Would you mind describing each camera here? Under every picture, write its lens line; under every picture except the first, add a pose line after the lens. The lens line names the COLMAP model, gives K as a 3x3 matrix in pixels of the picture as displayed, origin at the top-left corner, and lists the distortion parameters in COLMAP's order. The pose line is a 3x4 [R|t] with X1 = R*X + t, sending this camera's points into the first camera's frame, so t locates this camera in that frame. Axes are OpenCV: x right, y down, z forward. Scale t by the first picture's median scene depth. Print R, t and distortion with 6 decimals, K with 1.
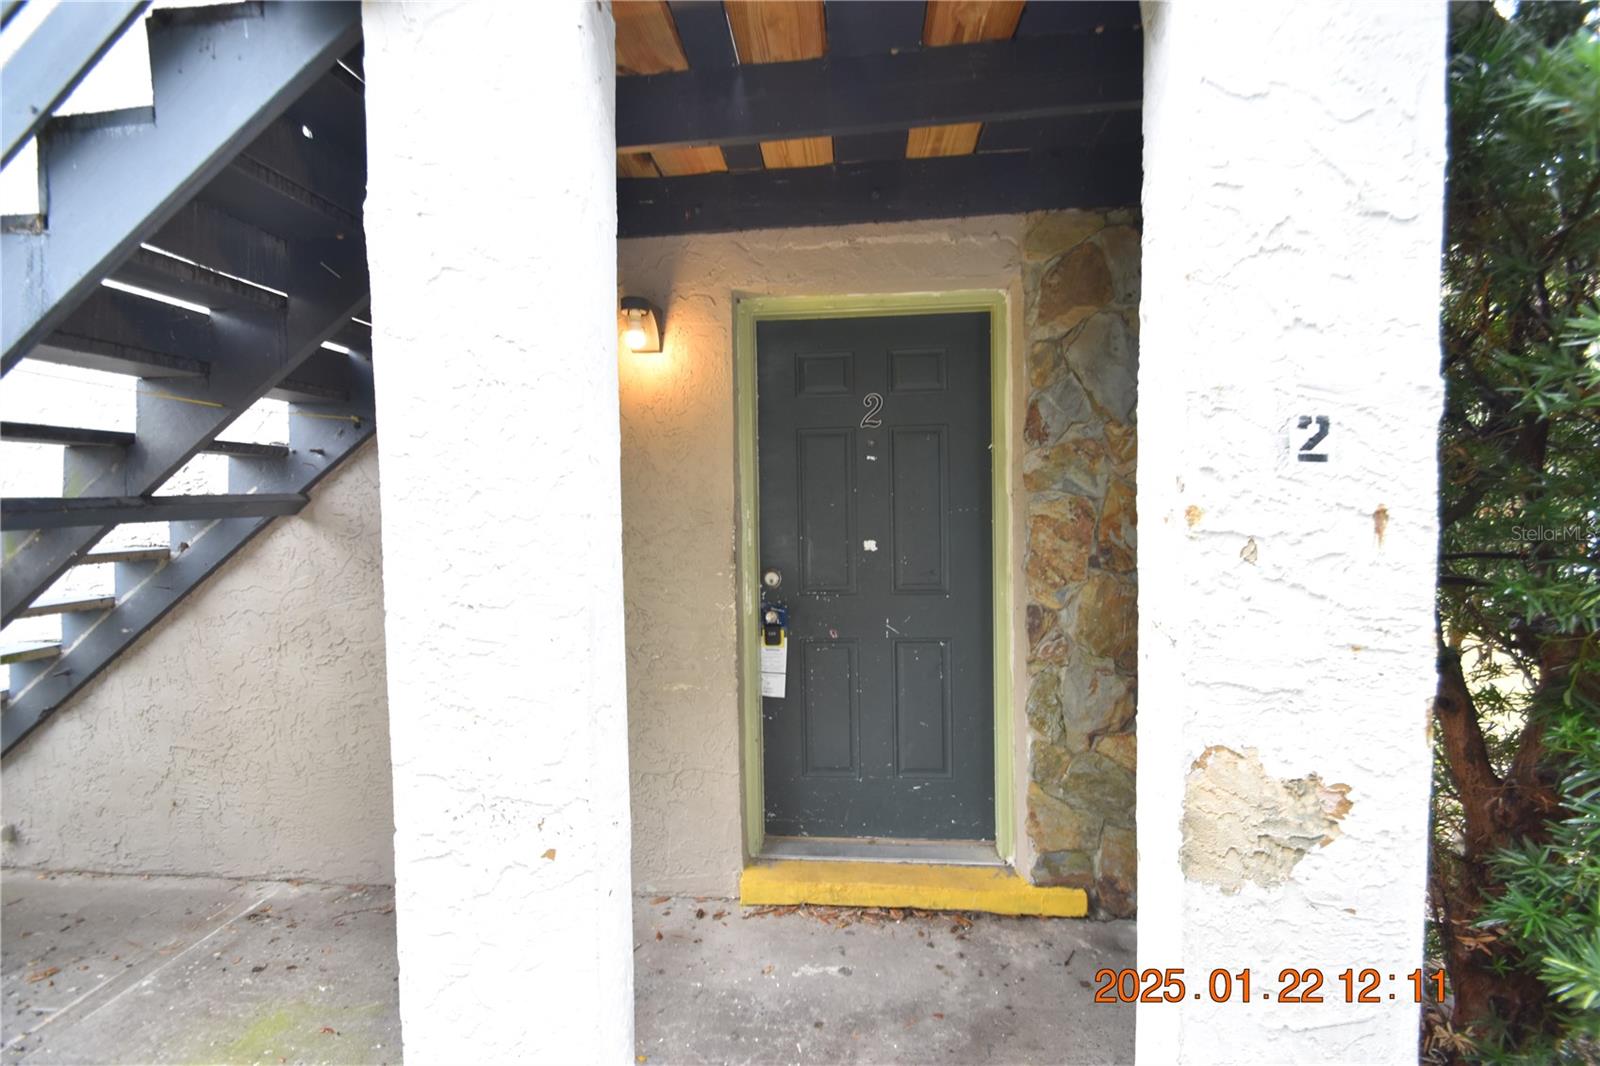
lens RADIAL K [[699.9, 0, 798.3], [0, 699.9, 535.6], [0, 0, 1]] dist [-0.002949, -0.004117]
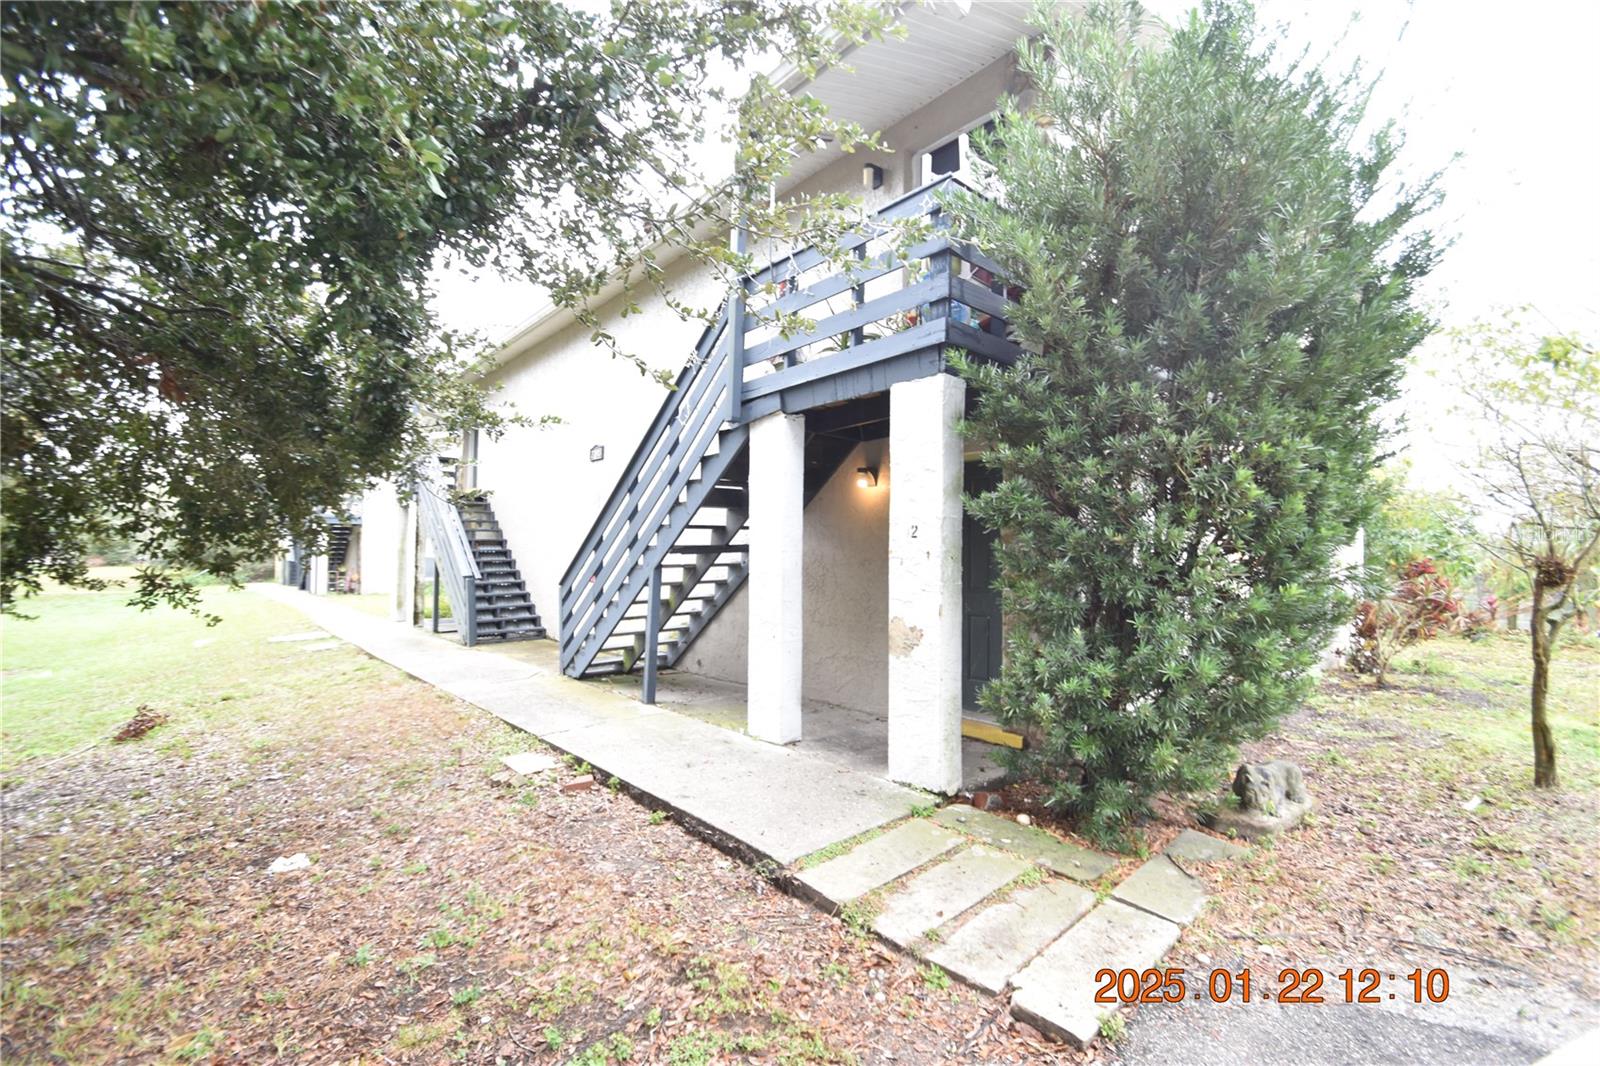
lens RADIAL K [[699.9, 0, 800.1], [0, 699.9, 535.8], [0, 0, 1]] dist [-0.002949, -0.004117]
pose [[0.726430, -0.006372, -0.687210, 2.205012], [-0.038342, 0.998024, -0.049783, 0.067140], [0.686170, 0.062513, 0.724751, -1.609051]]
